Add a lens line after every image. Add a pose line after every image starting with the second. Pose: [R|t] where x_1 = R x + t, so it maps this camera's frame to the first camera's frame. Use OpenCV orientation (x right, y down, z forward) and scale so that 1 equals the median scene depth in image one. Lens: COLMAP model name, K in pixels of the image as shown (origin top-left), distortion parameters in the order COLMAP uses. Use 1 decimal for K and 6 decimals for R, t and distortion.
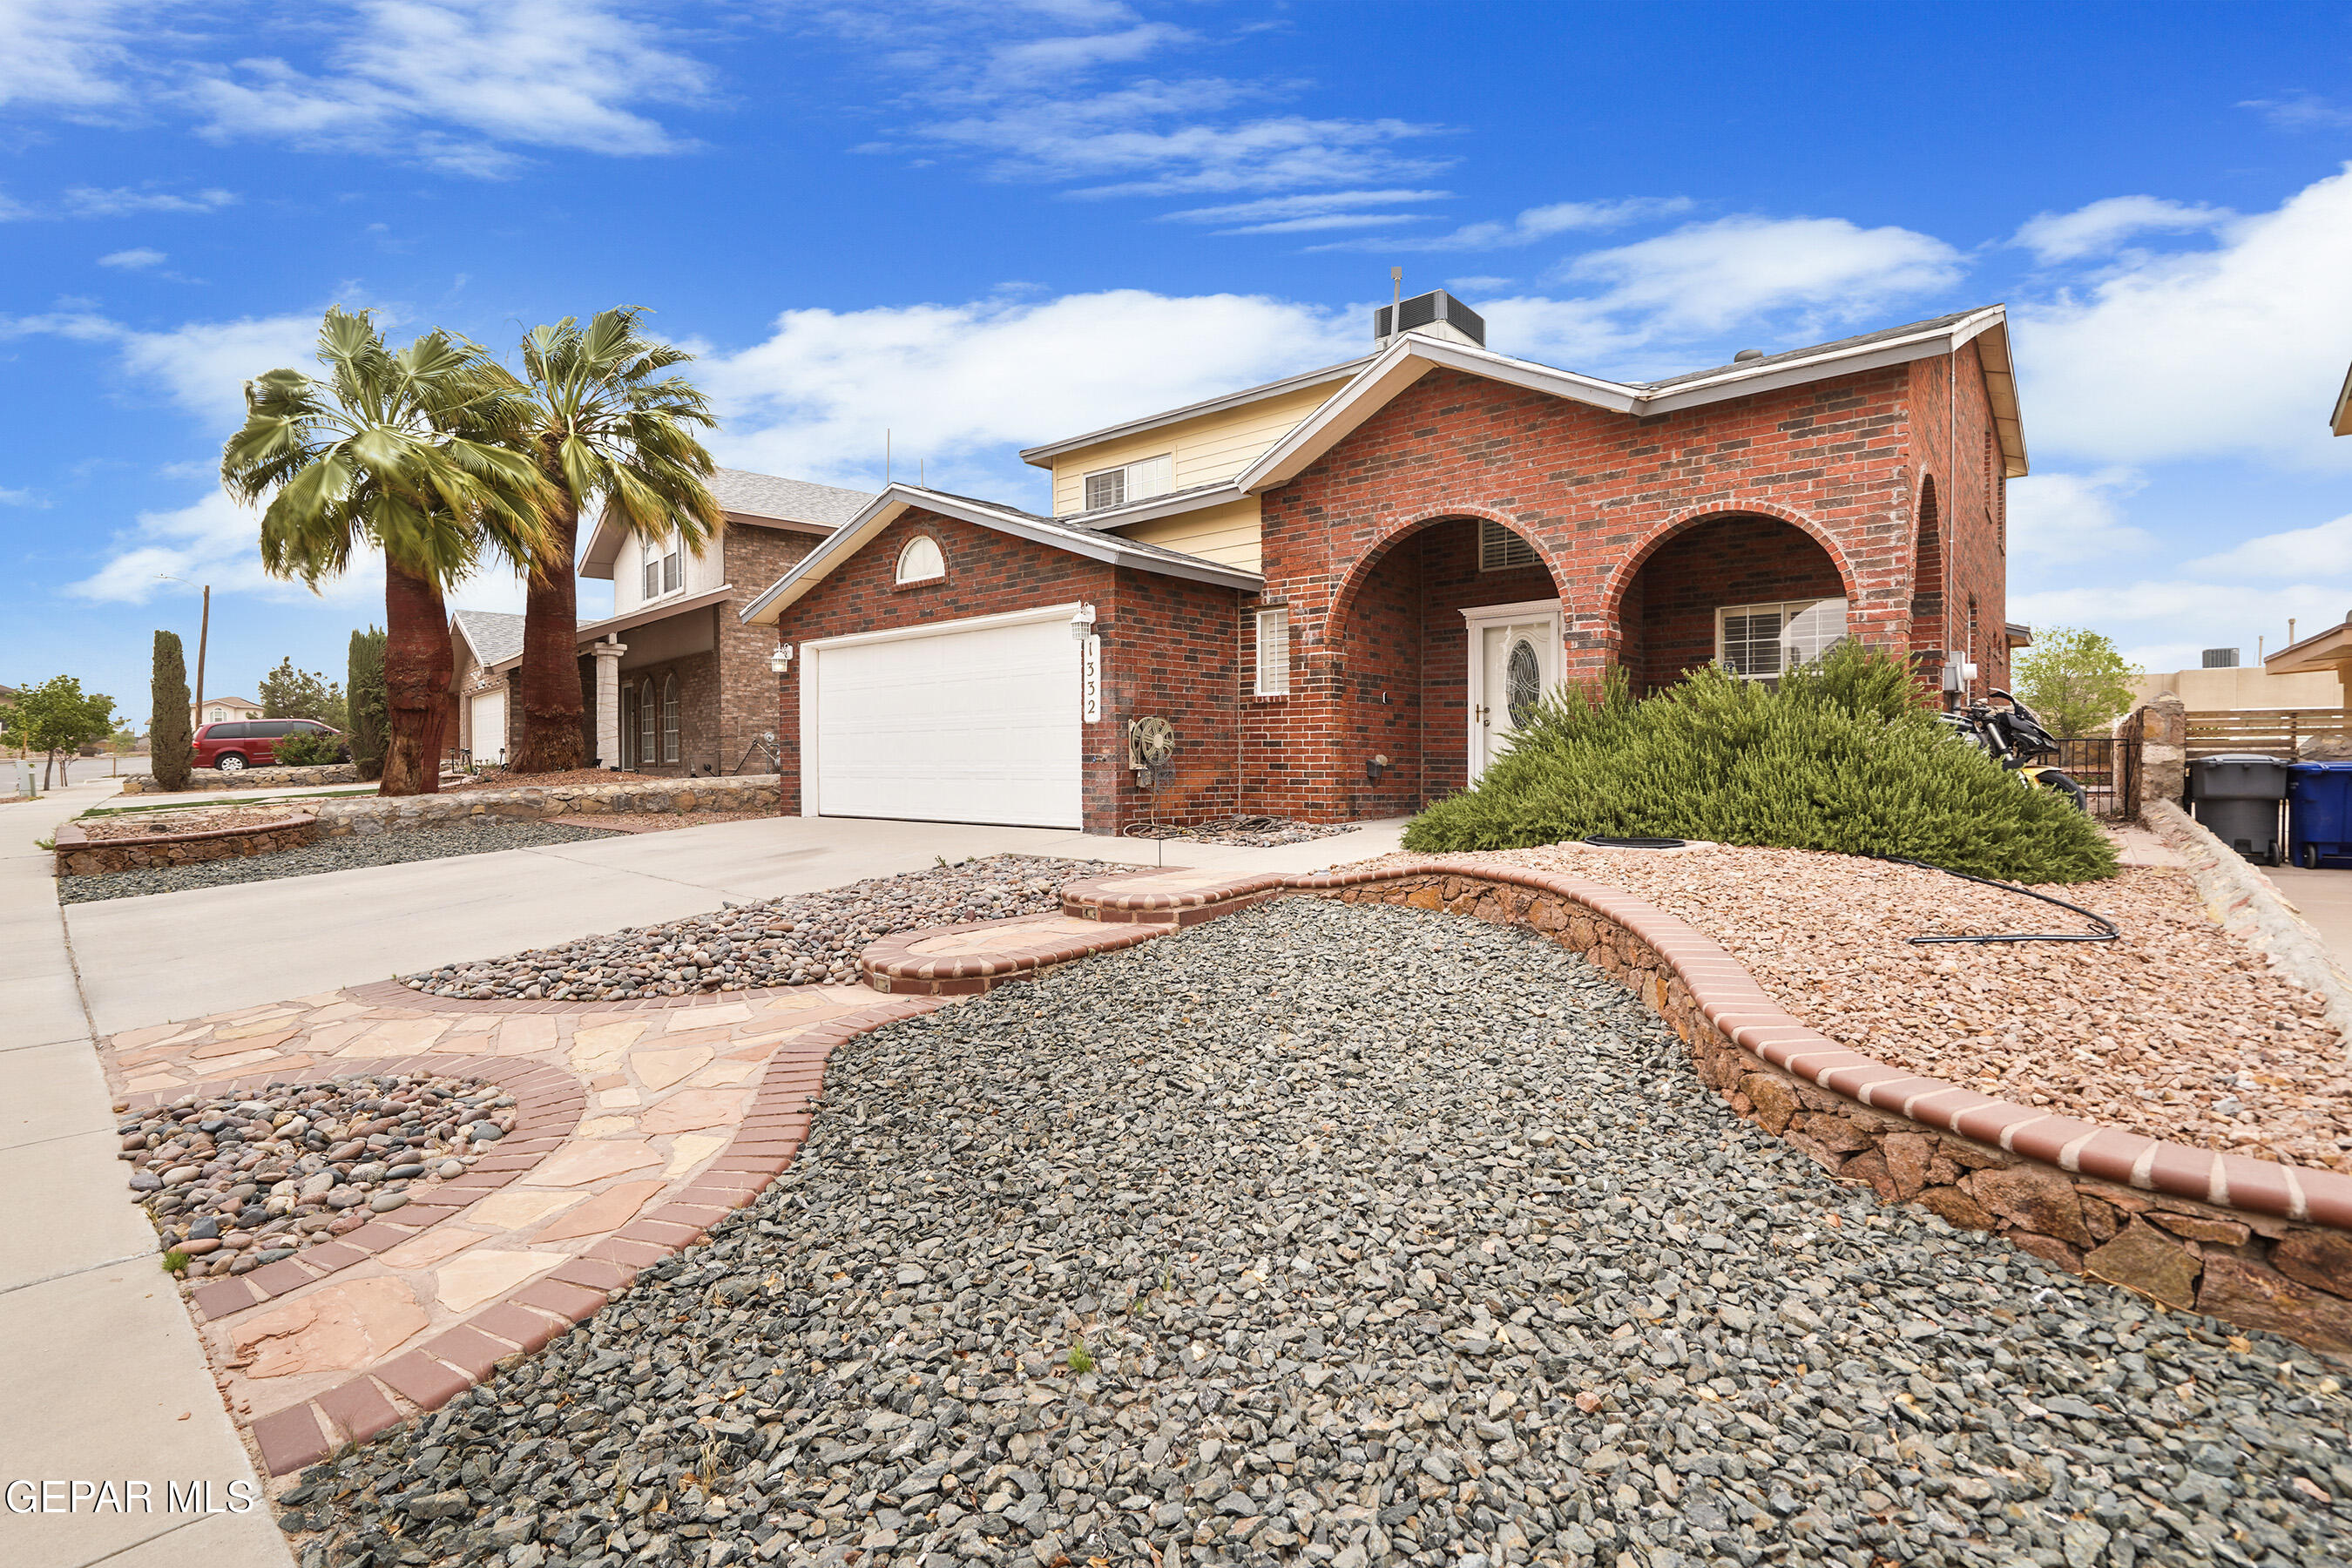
lens RADIAL K [[1103.5, 0, 1146.4], [0, 1103.5, 746.4], [0, 0, 1]] dist [-0.004998, -0.000480]
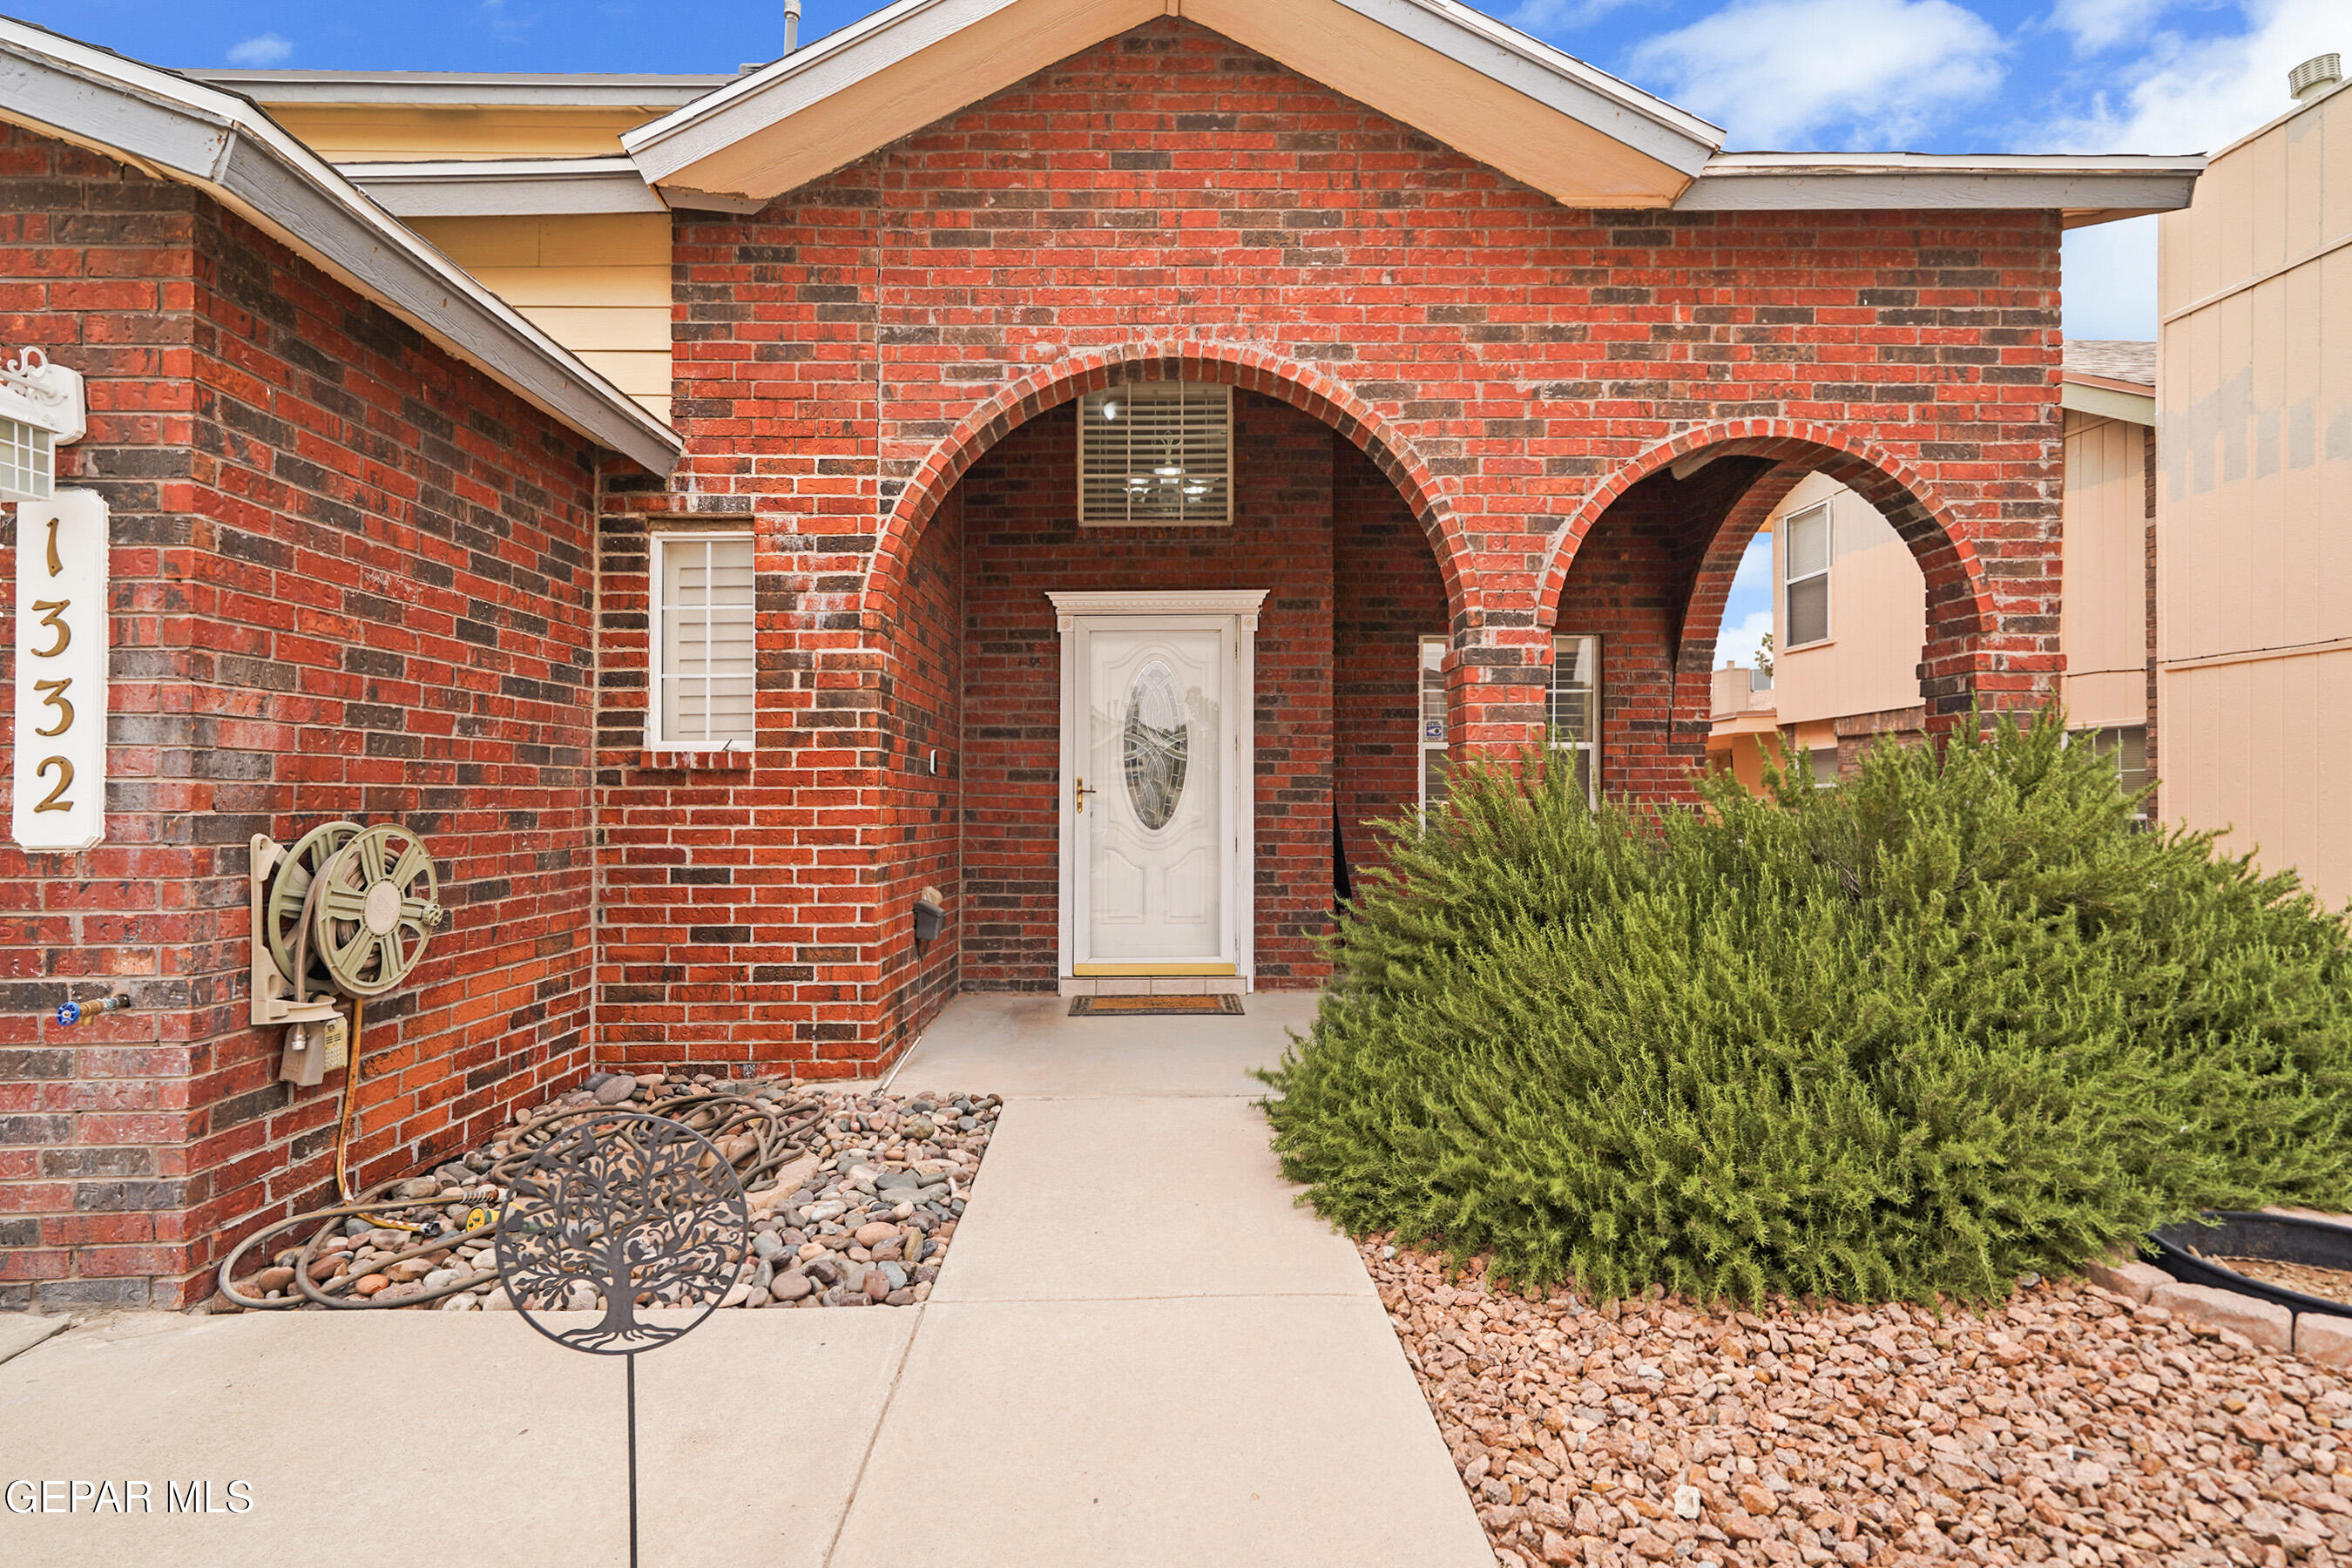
lens RADIAL K [[1151.5, 0, 1172.1], [0, 1151.5, 784.1], [0, 0, 1]] dist [0.003424, -0.000682]
pose [[0.740459, 0.011838, 0.671997, -0.038115], [-0.010198, 0.999928, -0.006377, -0.036502], [-0.672024, -0.002131, 0.740526, 0.643117]]
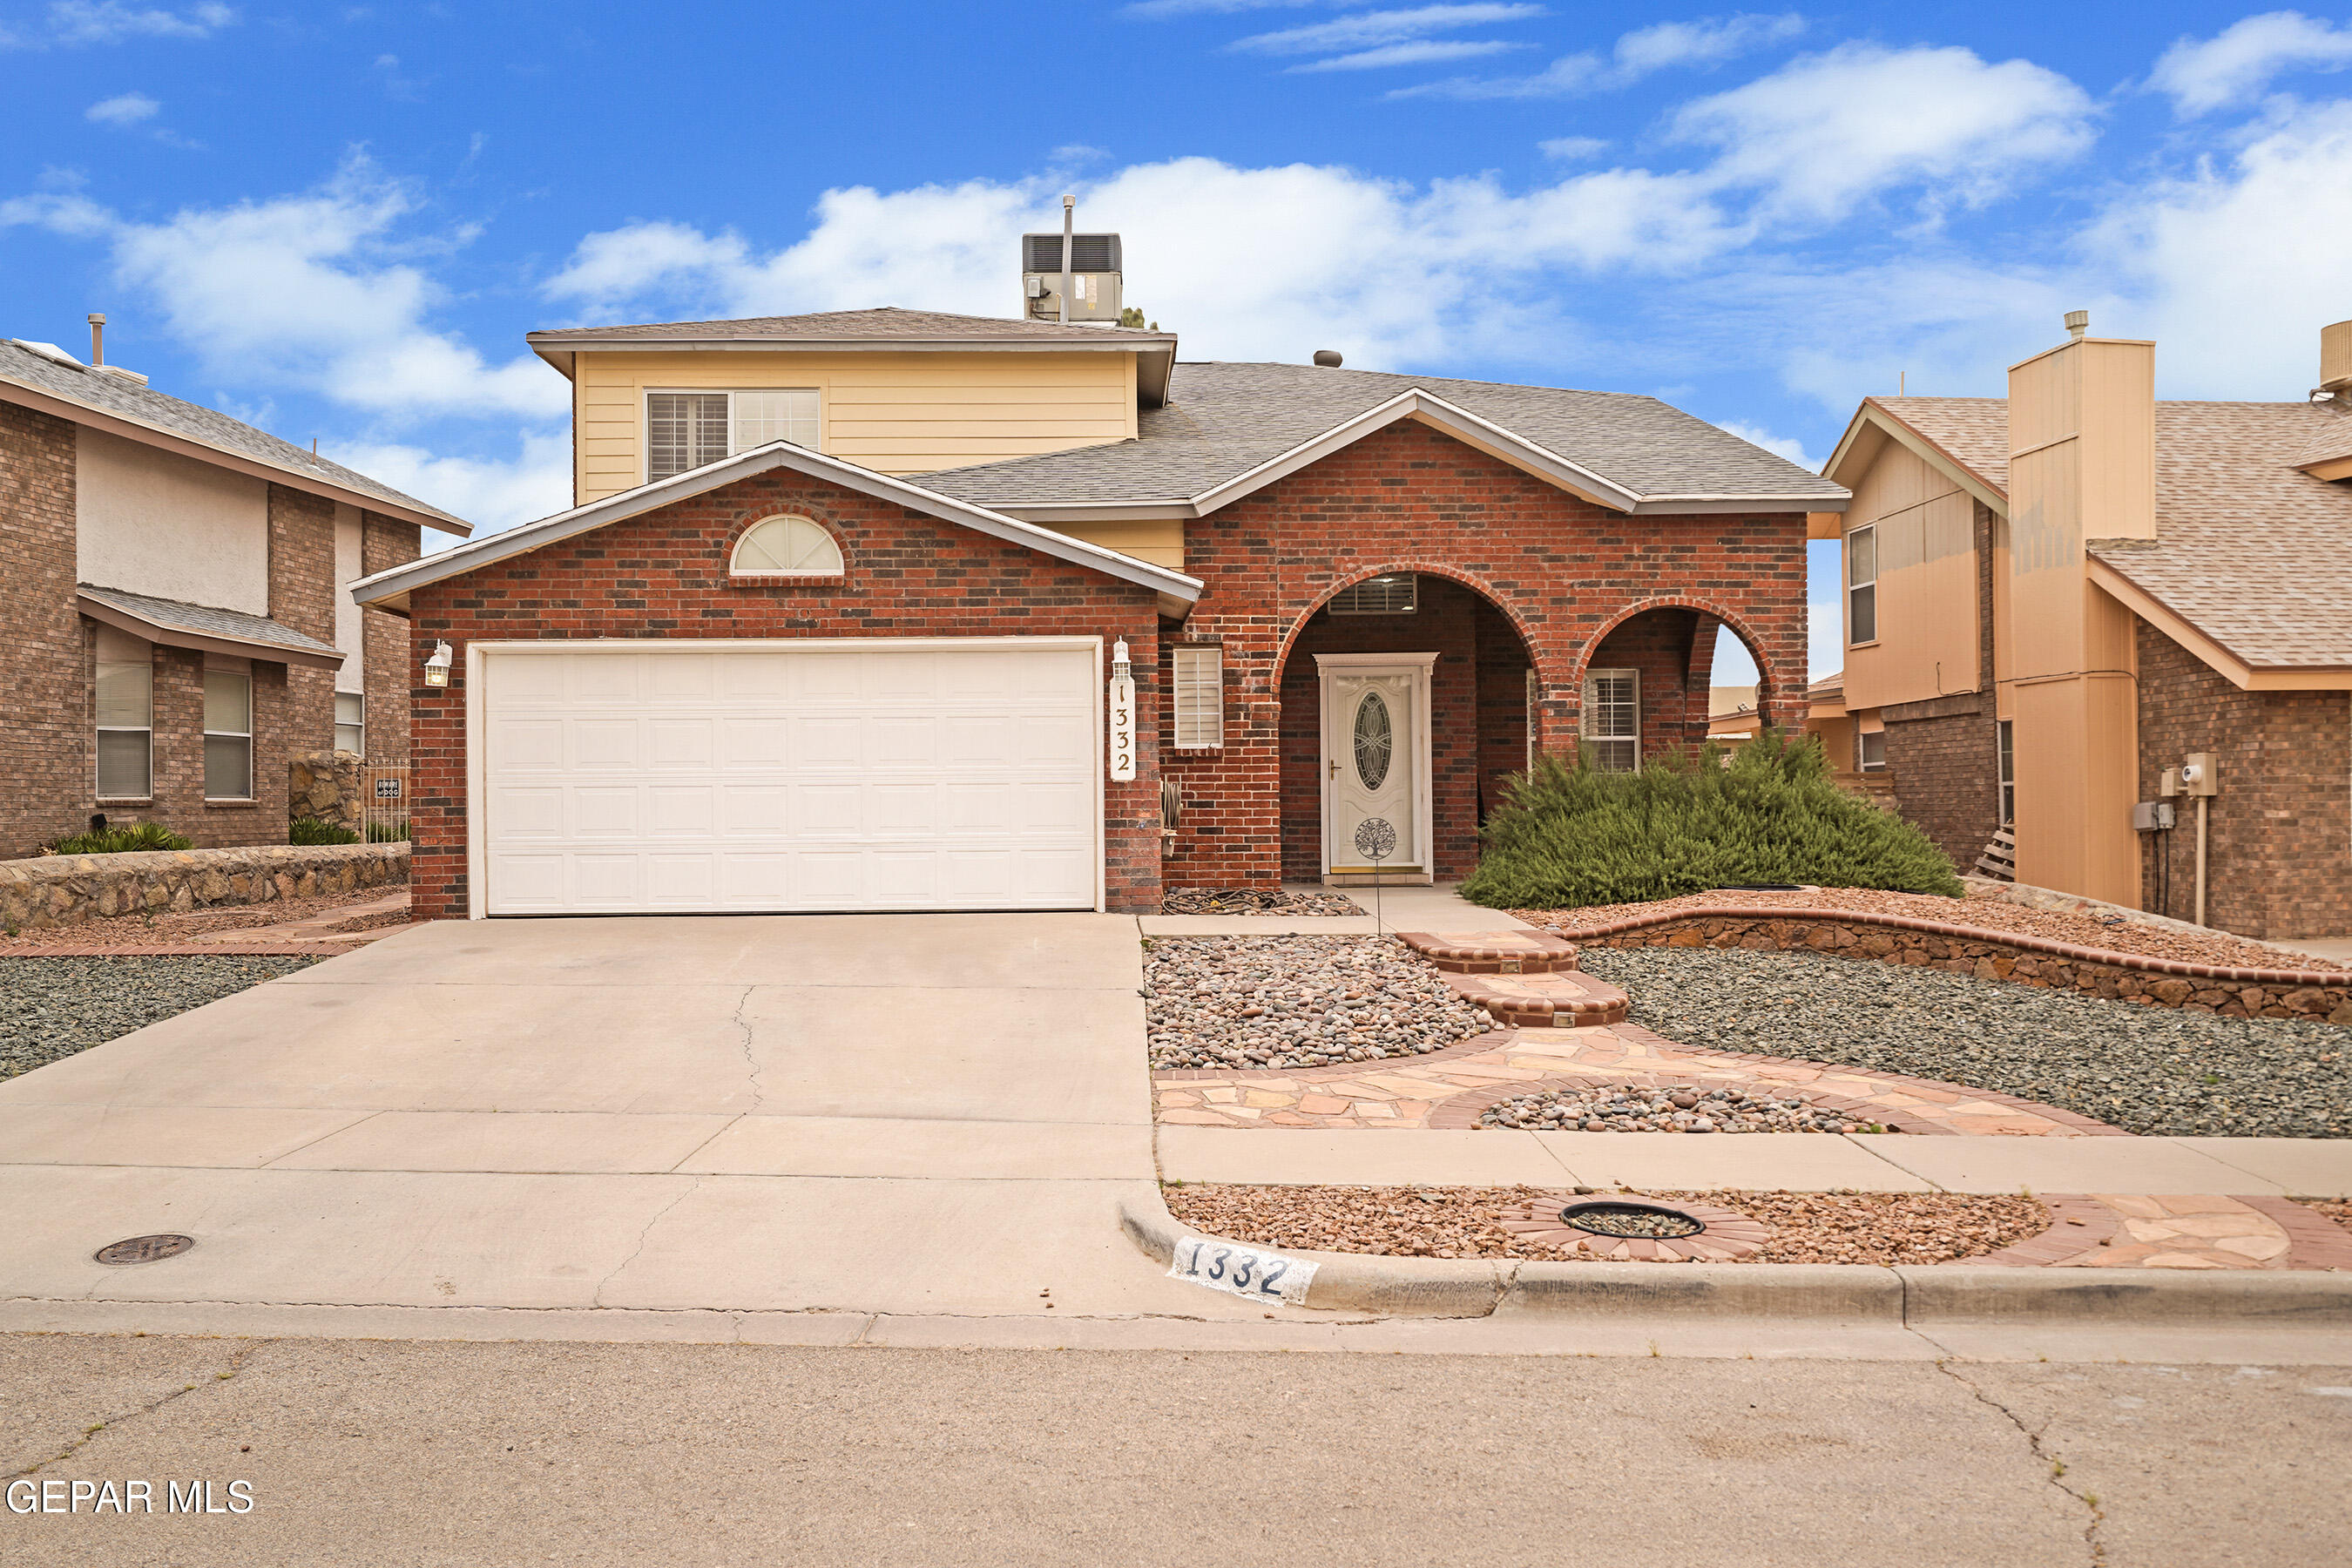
lens RADIAL K [[2067.8, 0, 1149.2], [0, 2067.8, 708.1], [0, 0, 1]] dist [-0.010093, 0.007493]
pose [[0.732620, 0.029577, 0.679995, -1.103781], [-0.003866, 0.999220, -0.039297, -0.015155], [-0.680627, 0.026161, 0.732163, -0.168598]]
